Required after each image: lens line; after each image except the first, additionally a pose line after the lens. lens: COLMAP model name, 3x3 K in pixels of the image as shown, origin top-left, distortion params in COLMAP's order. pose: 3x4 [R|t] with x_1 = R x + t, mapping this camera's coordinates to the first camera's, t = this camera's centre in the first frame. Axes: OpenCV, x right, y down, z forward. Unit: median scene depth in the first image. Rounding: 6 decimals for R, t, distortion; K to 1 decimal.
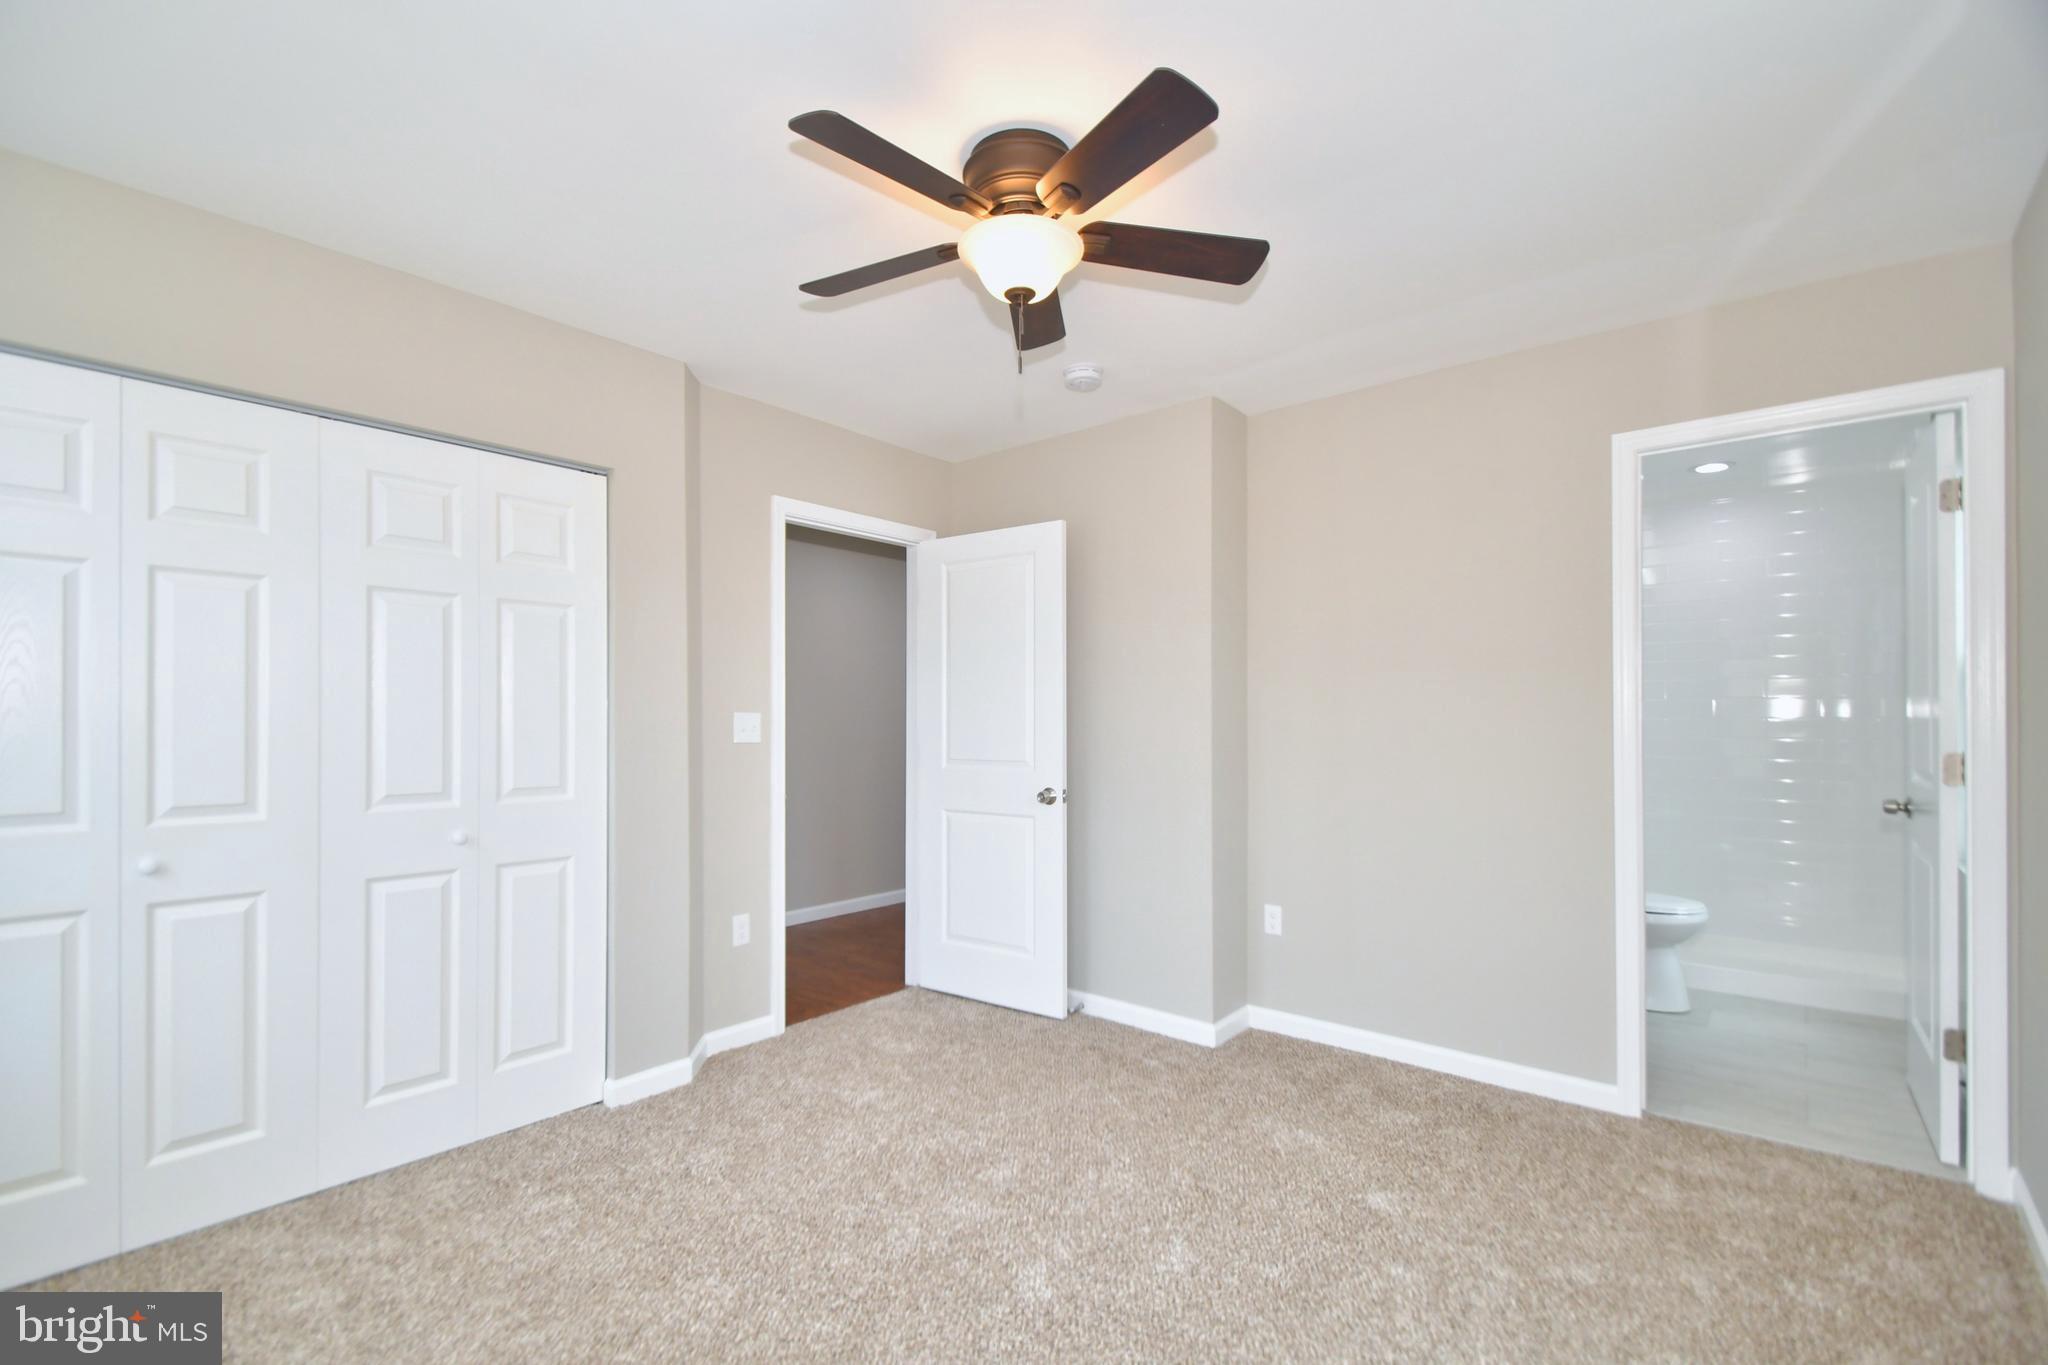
lens RADIAL K [[903.3, 0, 1016.8], [0, 903.3, 715.7], [0, 0, 1]] dist [0.020020, -0.000165]
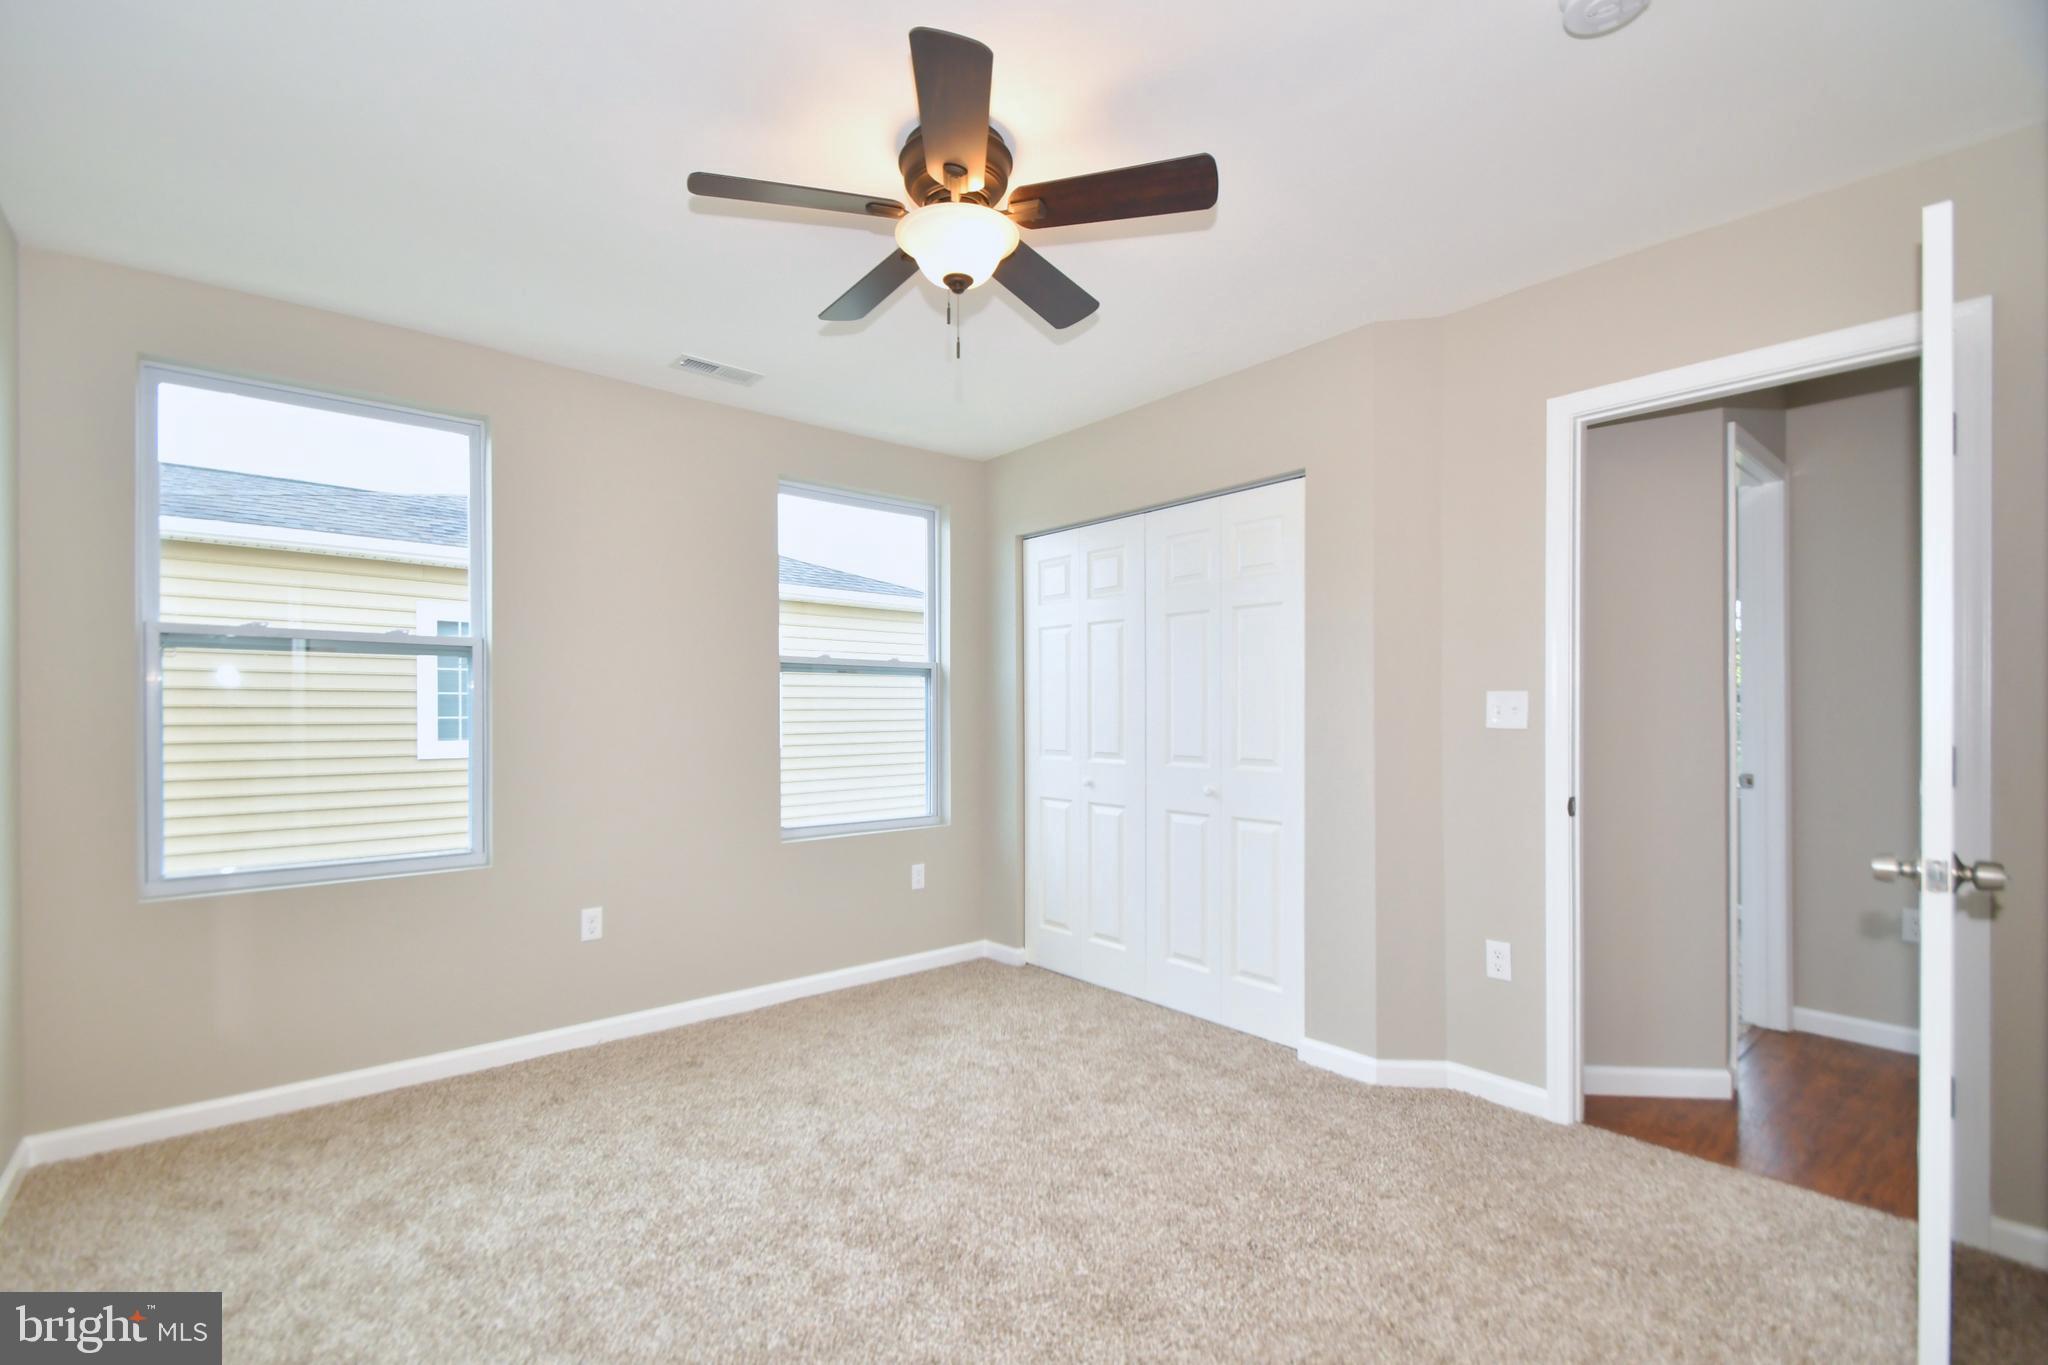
lens RADIAL K [[903.3, 0, 1016.8], [0, 903.3, 715.7], [0, 0, 1]] dist [0.020020, -0.000165]
pose [[-0.159481, 0.005843, -0.987184, 0.664714], [0.007229, 0.999963, 0.004751, 0.013465], [0.987174, -0.006379, -0.159518, 0.833245]]
